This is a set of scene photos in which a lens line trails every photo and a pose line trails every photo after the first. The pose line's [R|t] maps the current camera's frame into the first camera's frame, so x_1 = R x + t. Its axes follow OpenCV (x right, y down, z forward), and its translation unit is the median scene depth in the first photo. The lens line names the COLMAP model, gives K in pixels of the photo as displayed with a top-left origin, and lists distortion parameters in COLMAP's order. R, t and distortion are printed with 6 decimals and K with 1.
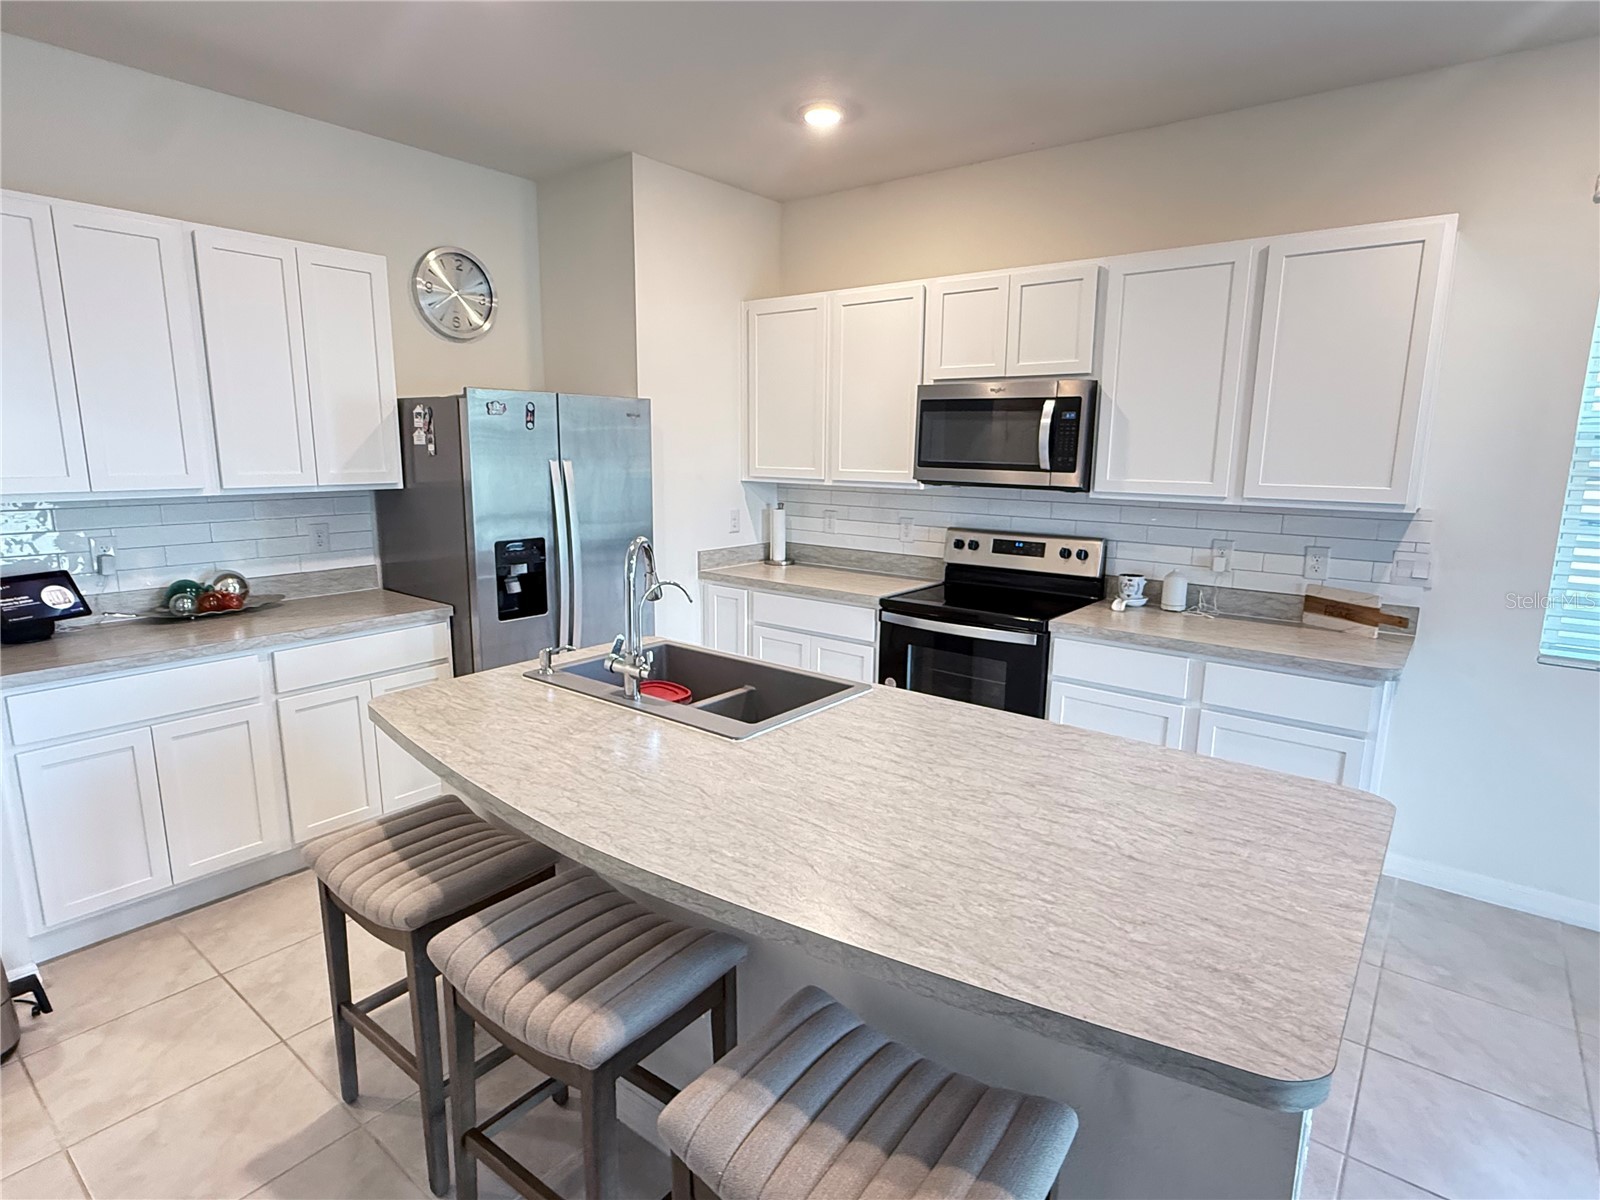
lens RADIAL K [[848.6, 0, 798.6], [0, 848.6, 598.2], [0, 0, 1]] dist [0.000890, -0.000980]
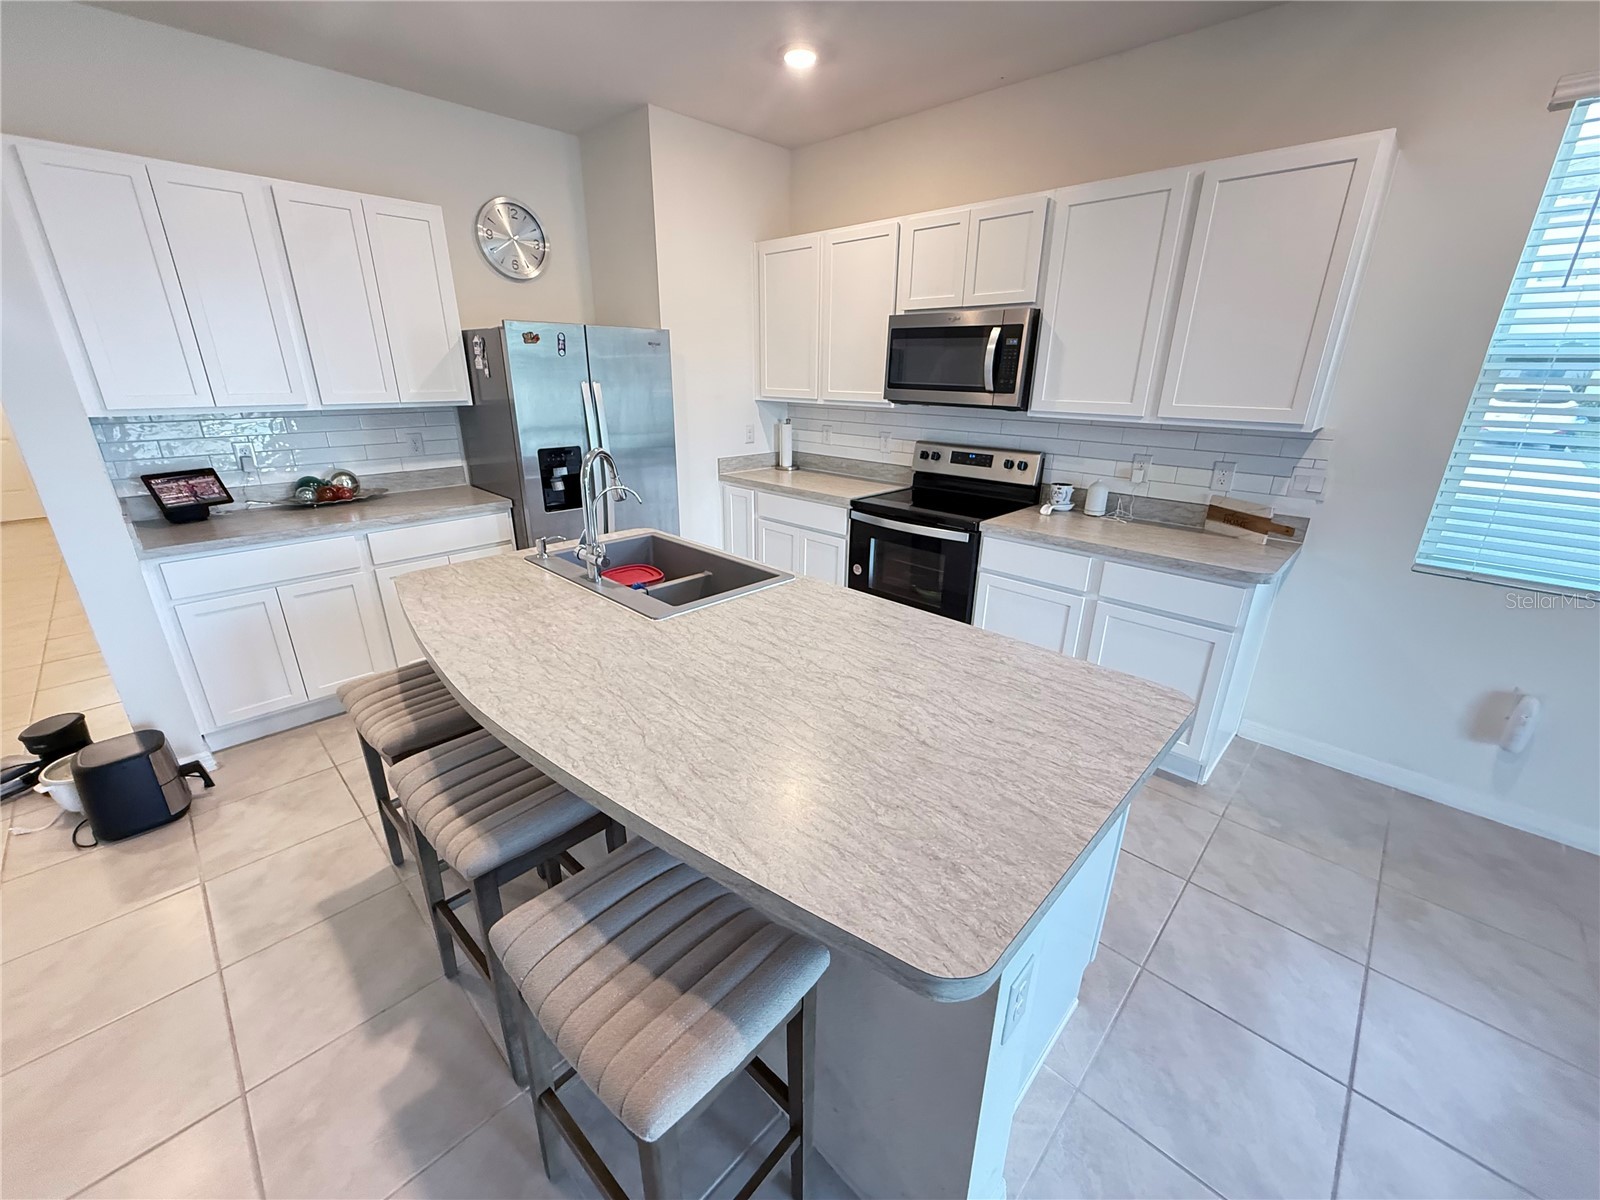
lens RADIAL K [[637.4, 0, 796.2], [0, 637.4, 598.2], [0, 0, 1]] dist [0.000107, -0.000250]
pose [[0.994549, 0.034352, -0.098451, 0.128008], [-0.017841, 0.986313, 0.163918, -0.010344], [0.102734, -0.161268, 0.981549, 0.073235]]
